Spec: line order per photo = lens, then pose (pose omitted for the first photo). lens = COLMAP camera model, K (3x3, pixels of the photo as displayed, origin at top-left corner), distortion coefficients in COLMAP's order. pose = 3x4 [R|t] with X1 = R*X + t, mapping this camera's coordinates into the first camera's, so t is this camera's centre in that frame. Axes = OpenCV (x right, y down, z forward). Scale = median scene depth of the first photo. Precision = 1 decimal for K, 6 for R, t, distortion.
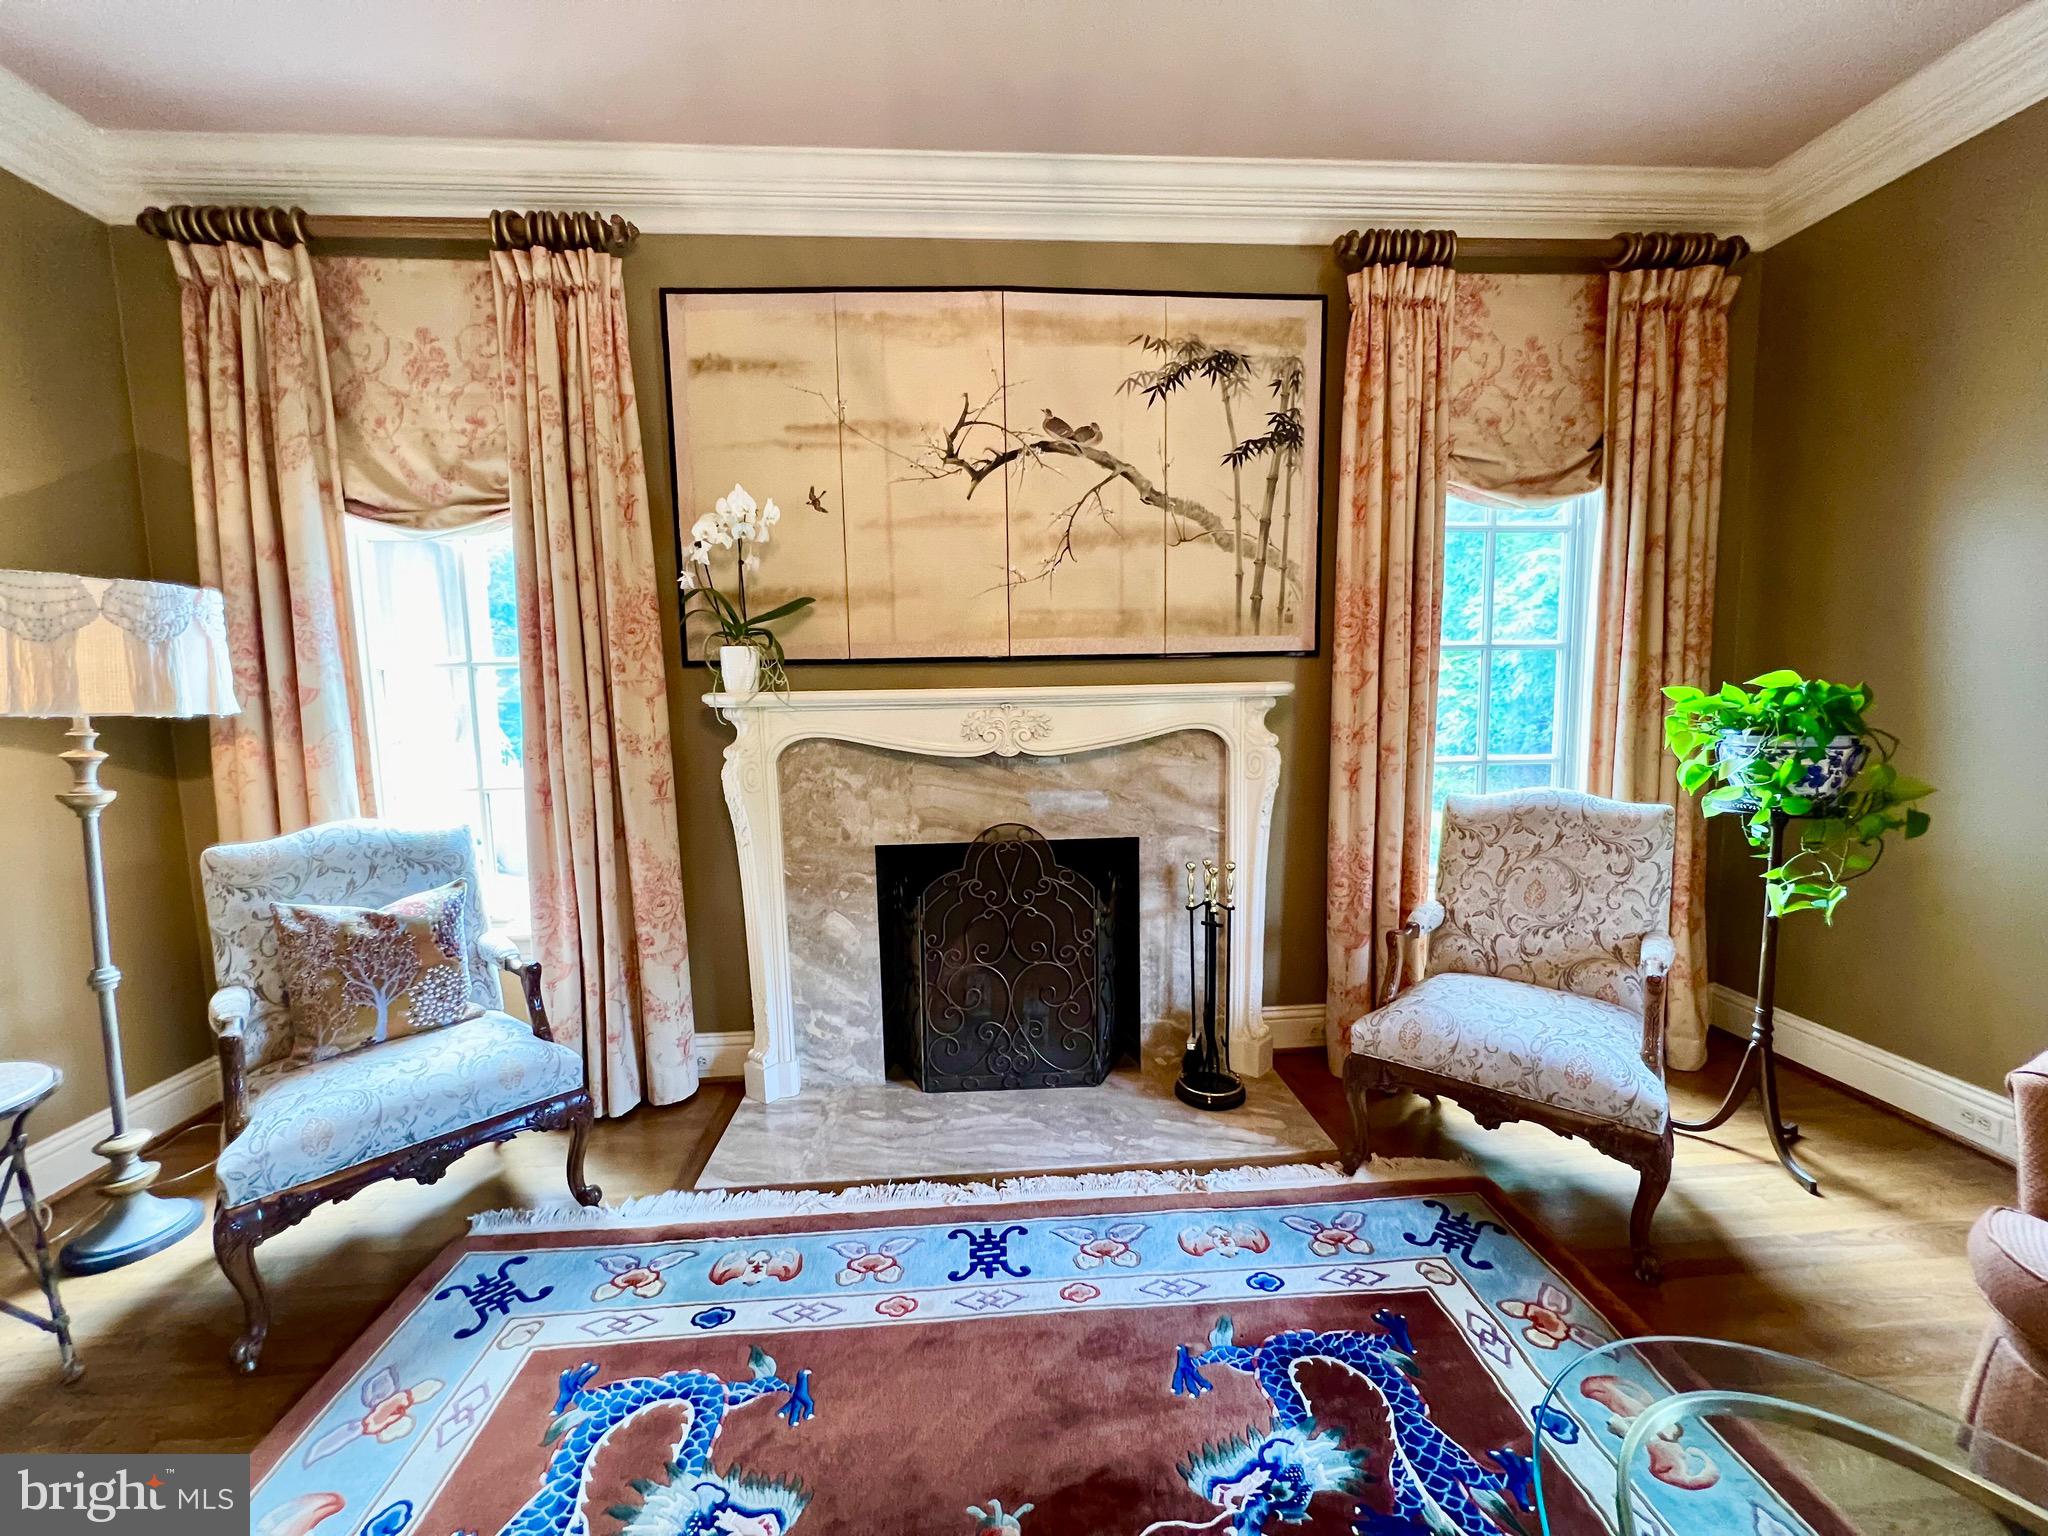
lens RADIAL K [[819.0, 0, 1019.2], [0, 819.0, 765.9], [0, 0, 1]] dist [0.002593, 0.000181]
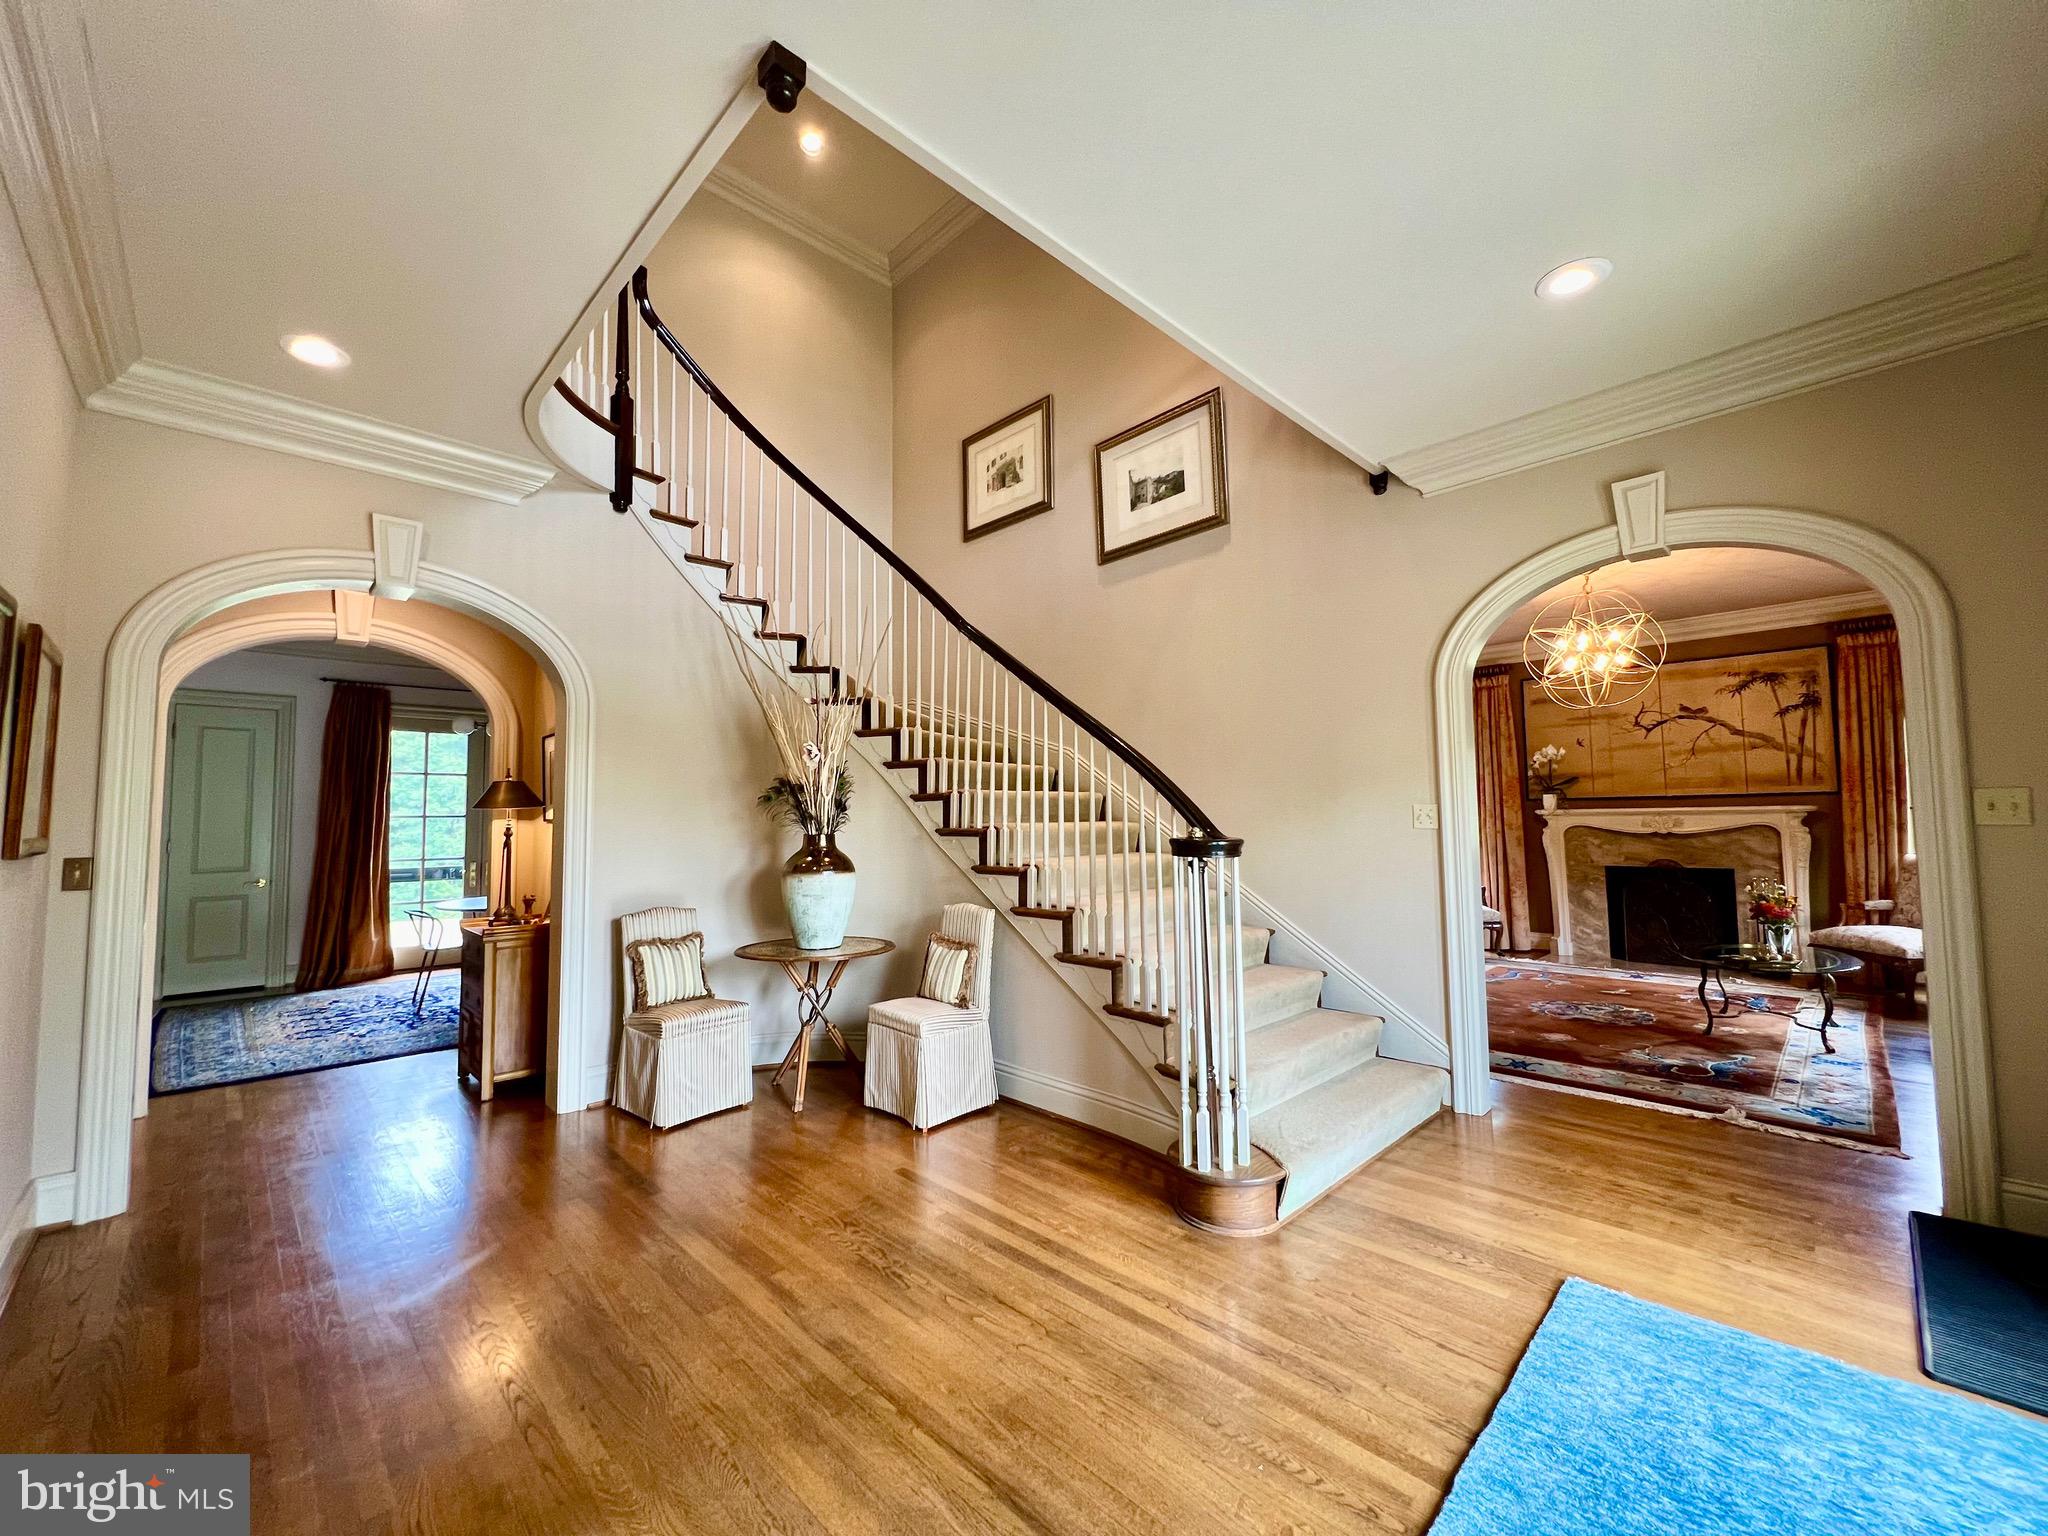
lens RADIAL K [[819.0, 0, 1029.5], [0, 819.0, 769.5], [0, 0, 1]] dist [0.002593, 0.000181]
pose [[0.641528, -0.035999, -0.766254, 0.696709], [-0.075056, 0.991160, -0.109404, 0.221835], [0.763419, 0.127698, 0.633155, -2.227168]]
